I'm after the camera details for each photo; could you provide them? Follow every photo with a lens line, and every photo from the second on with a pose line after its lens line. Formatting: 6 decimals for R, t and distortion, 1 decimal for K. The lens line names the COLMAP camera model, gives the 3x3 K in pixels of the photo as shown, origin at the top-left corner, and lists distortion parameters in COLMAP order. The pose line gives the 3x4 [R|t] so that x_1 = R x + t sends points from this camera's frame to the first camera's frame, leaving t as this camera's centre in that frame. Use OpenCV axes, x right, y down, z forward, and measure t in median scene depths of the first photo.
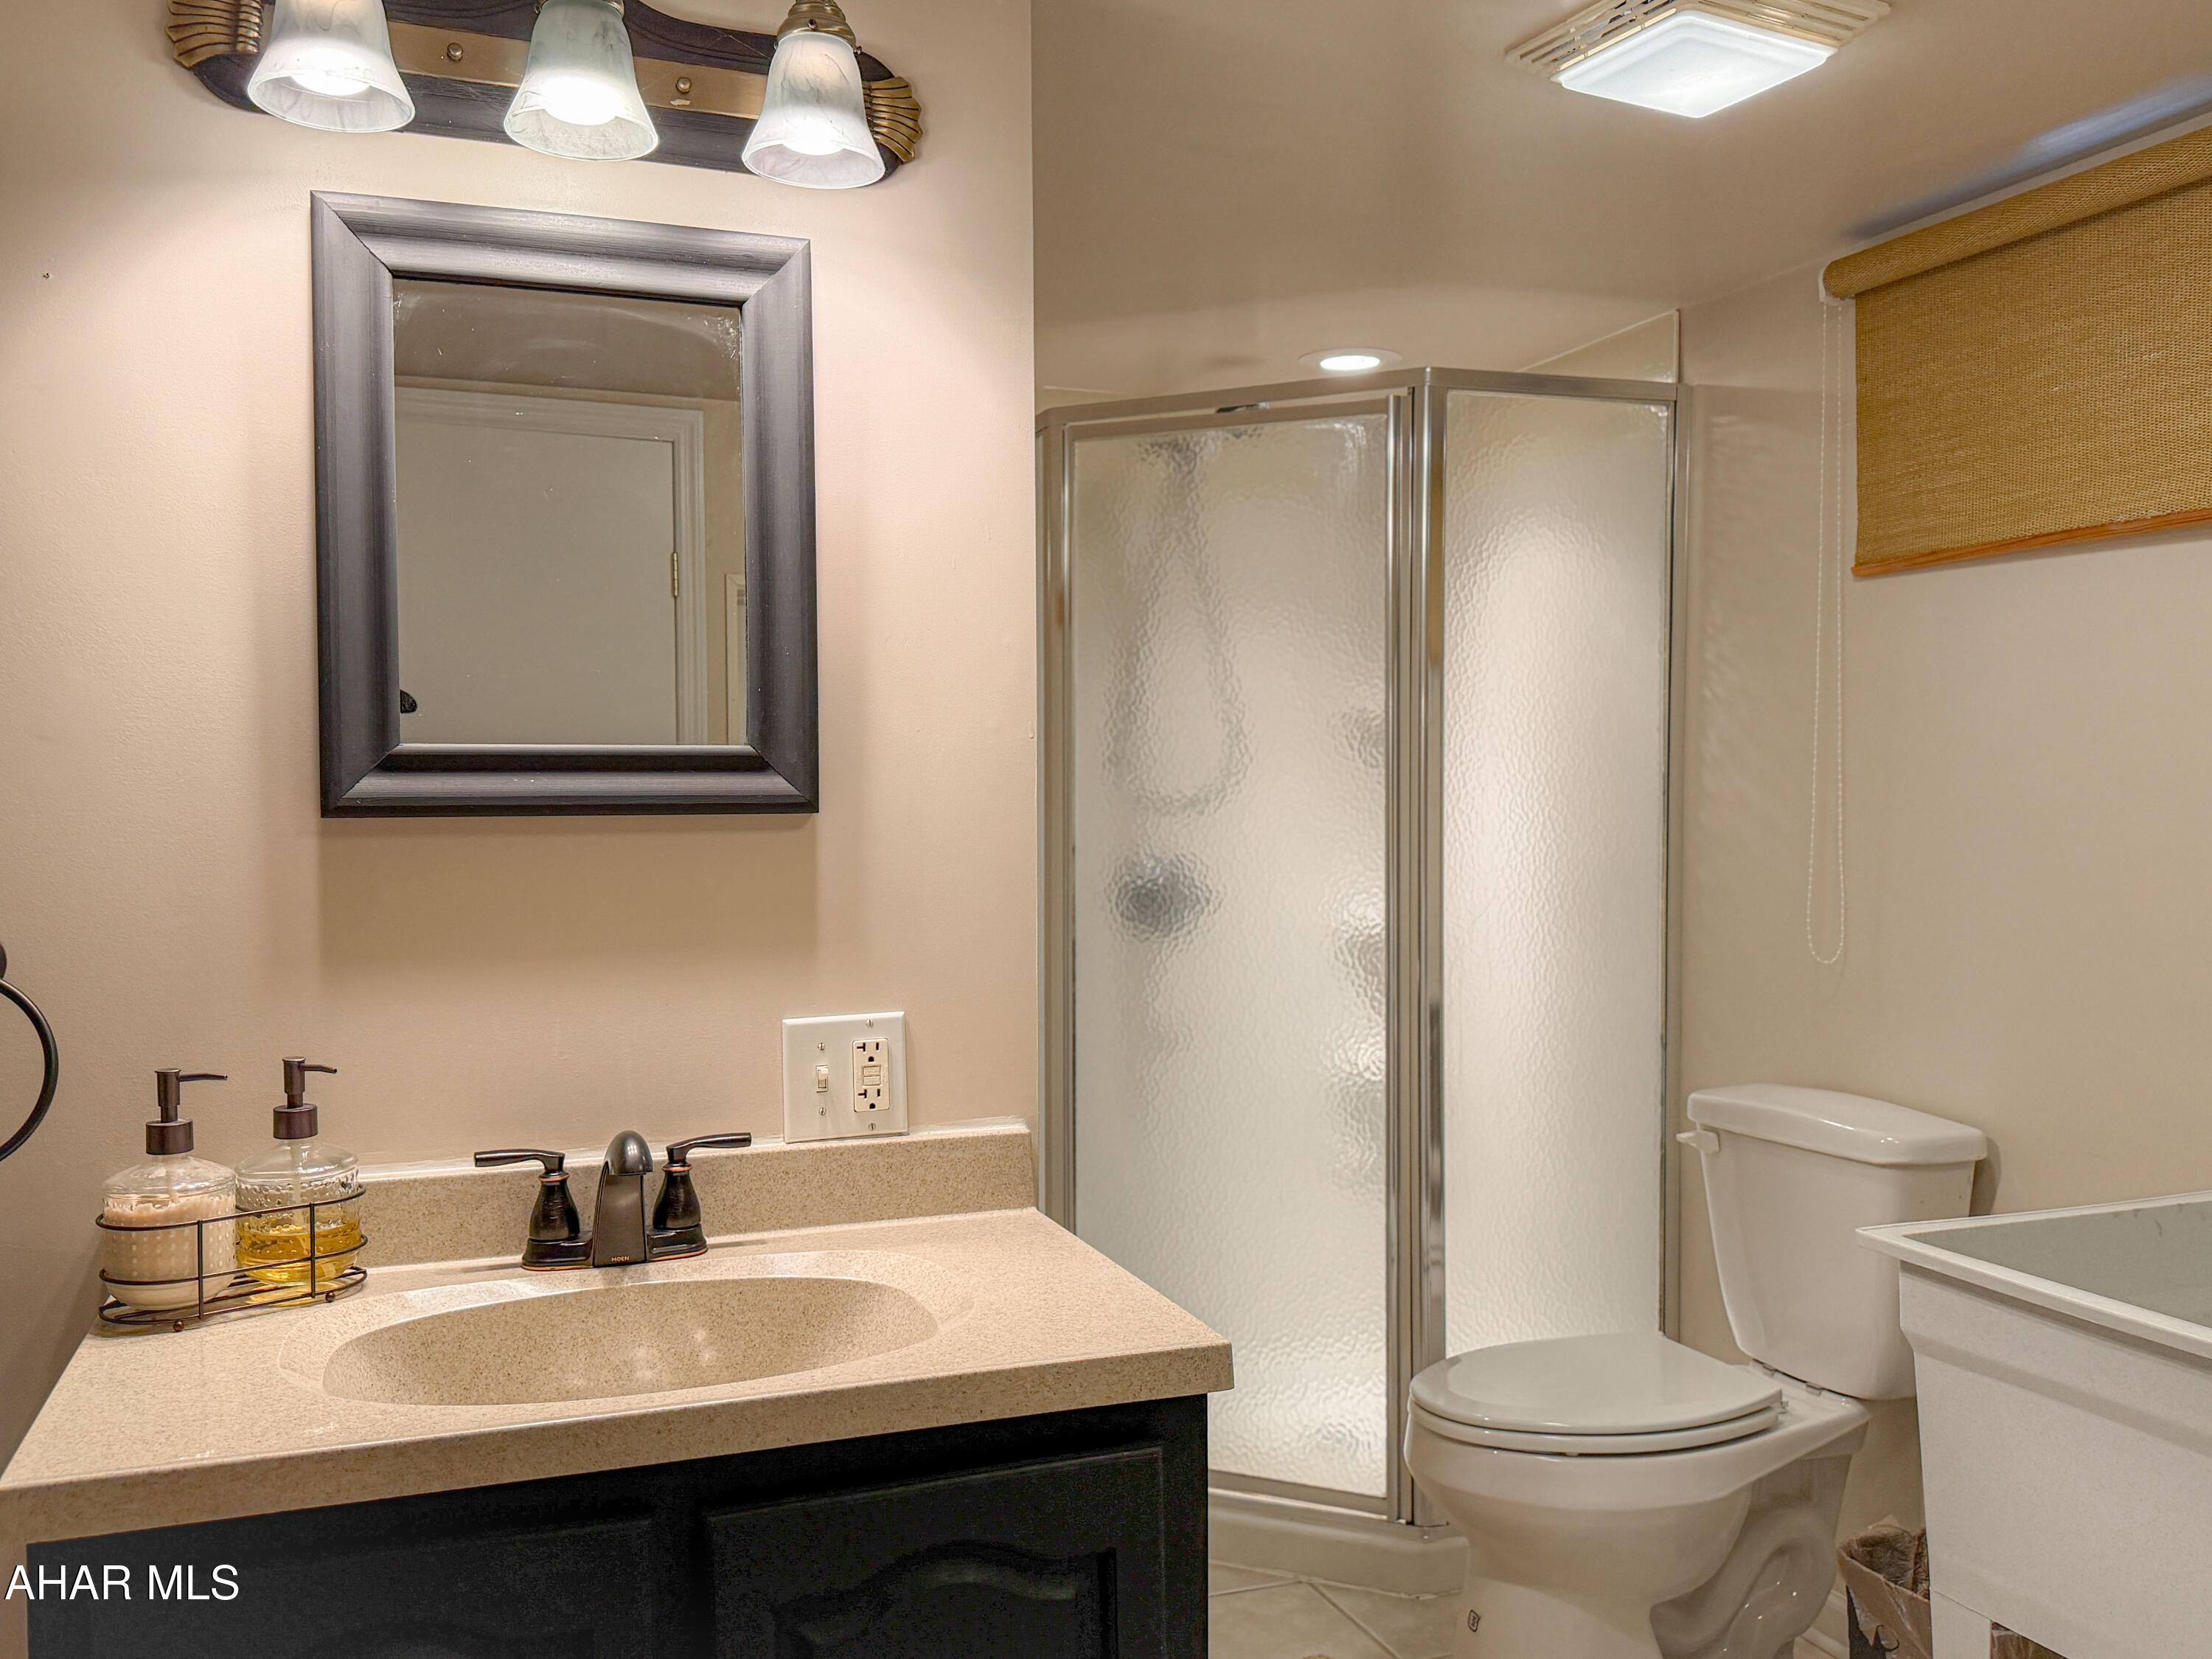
lens RADIAL K [[1889.8, 0, 1106.0], [0, 1889.8, 829.5], [0, 0, 1]] dist [0.108427, -0.180200]
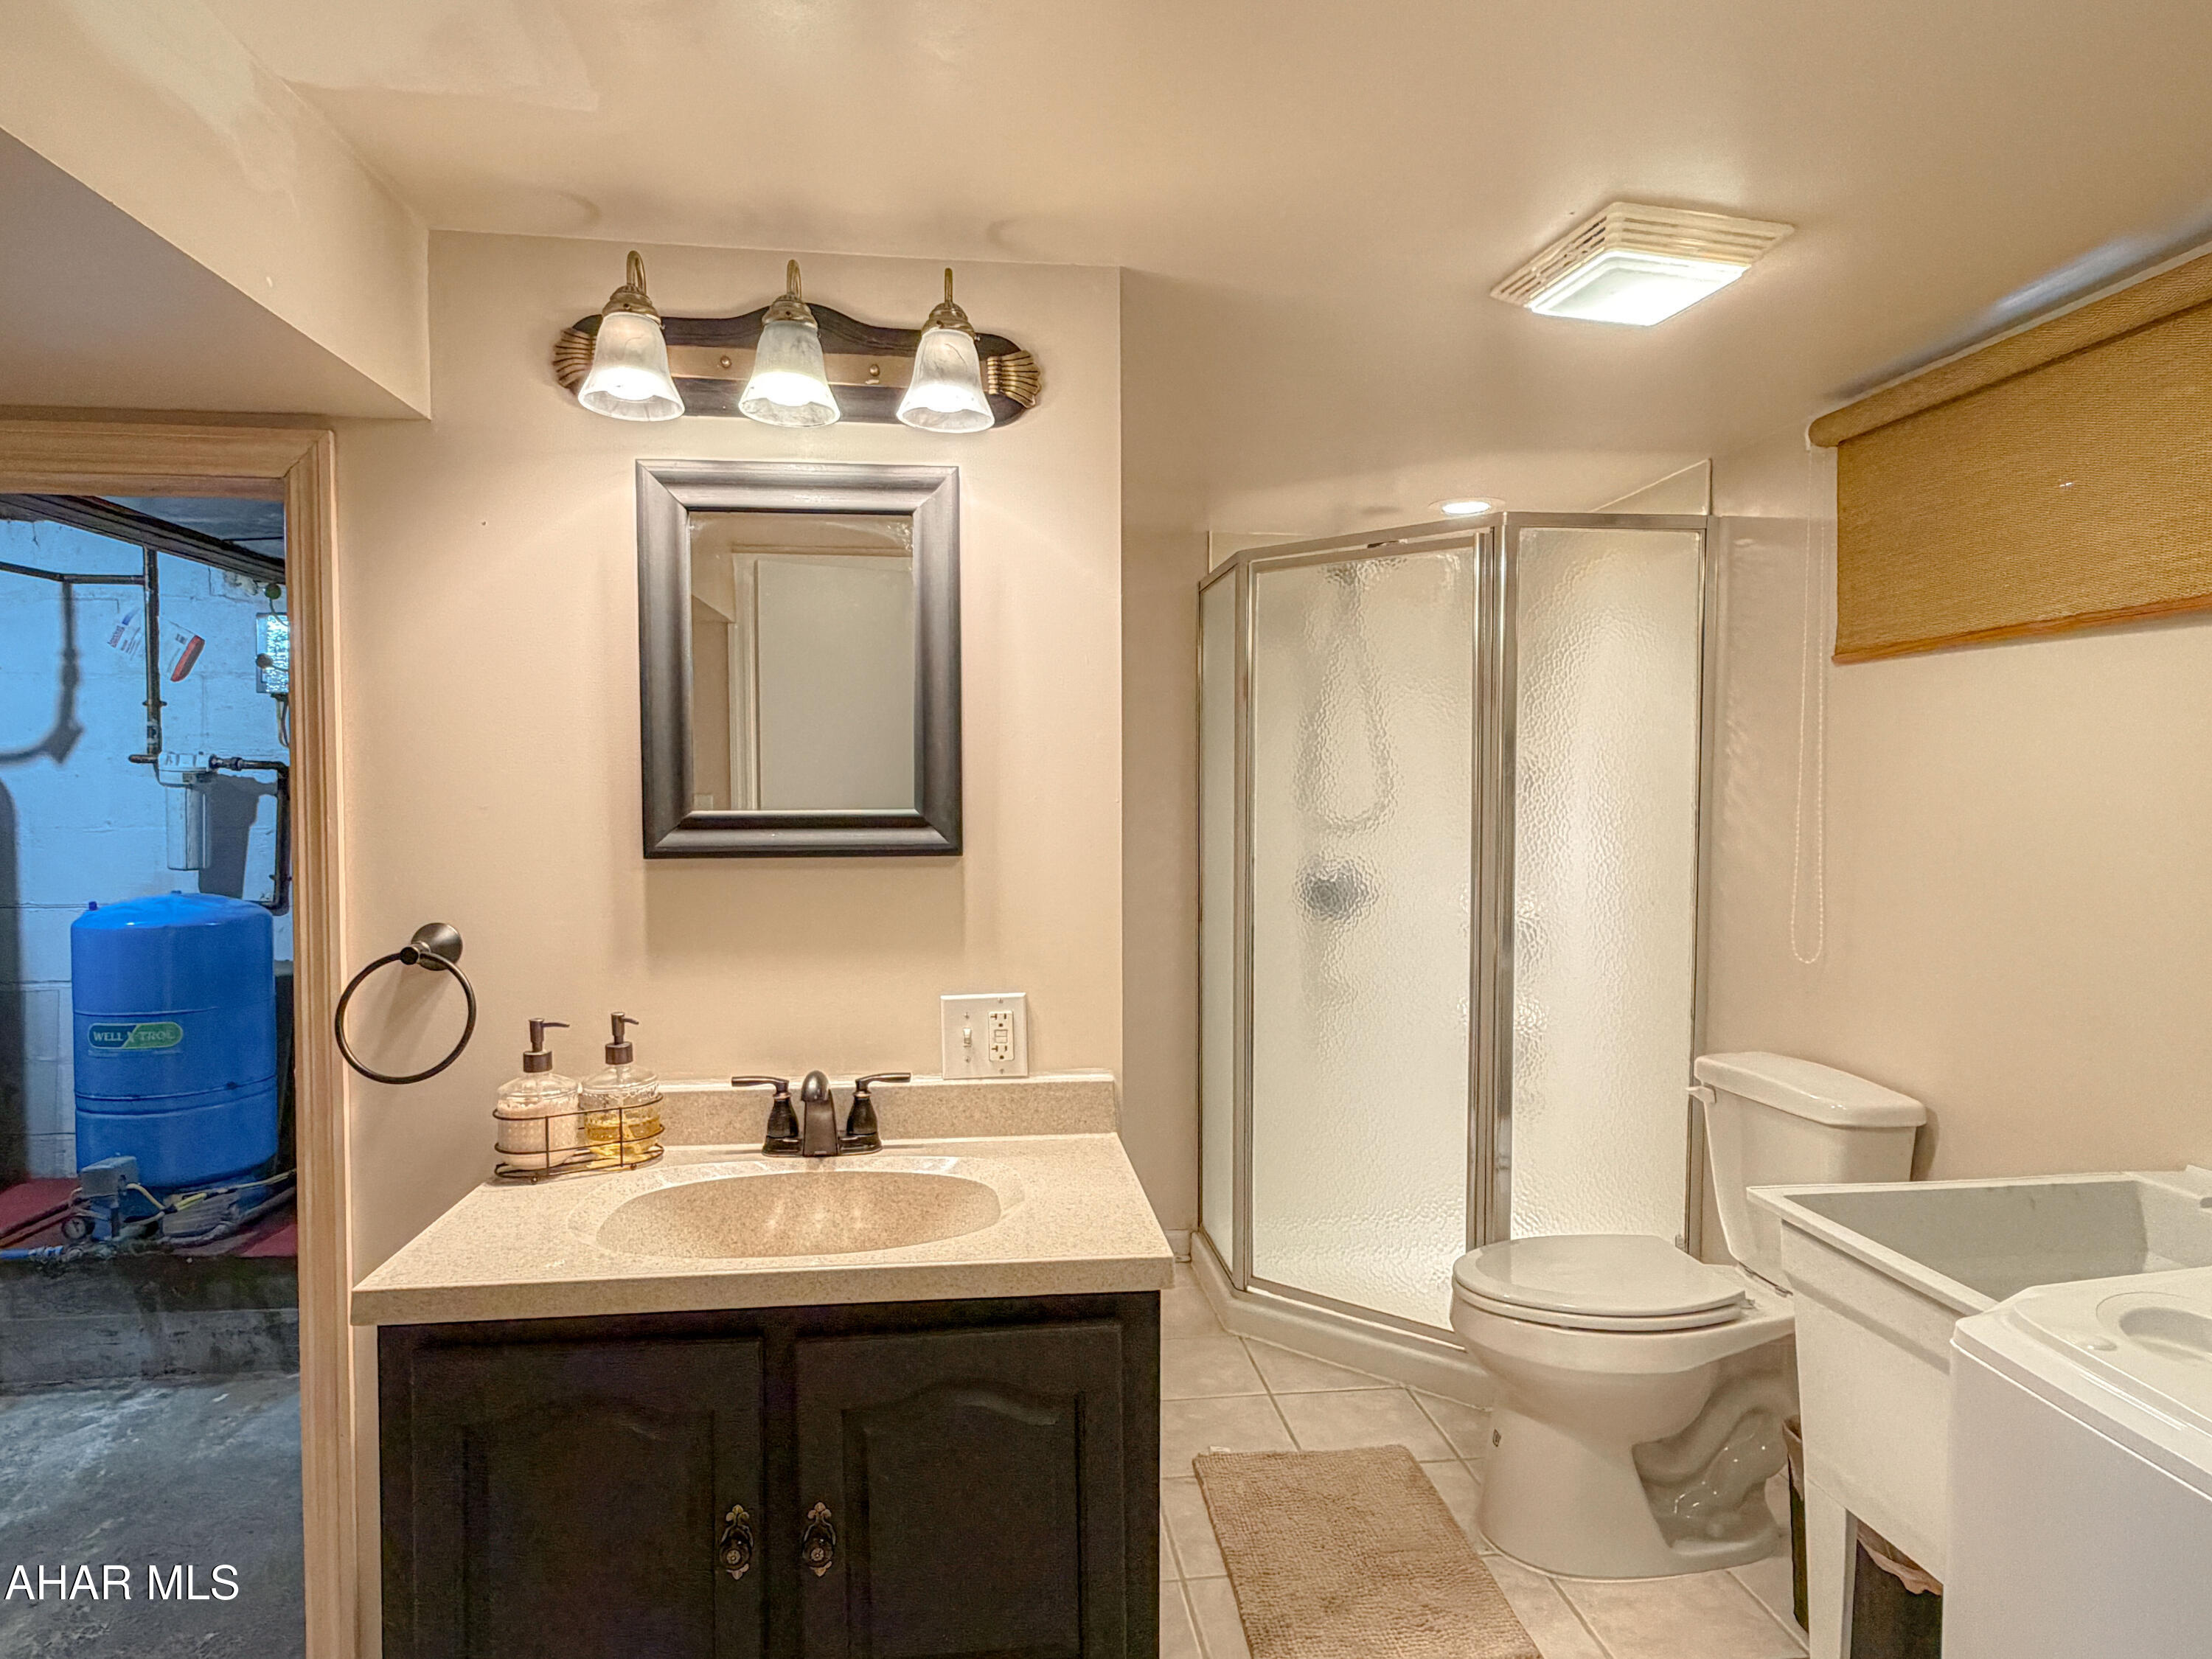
lens RADIAL K [[1279.7, 0, 1106.0], [0, 1279.7, 829.5], [0, 0, 1]] dist [0.002282, 0.000336]
pose [[0.969008, 0.009779, -0.246835, 0.201655], [-0.006912, 0.999898, 0.012480, -0.042934], [0.246932, -0.010387, 0.968977, 0.072266]]
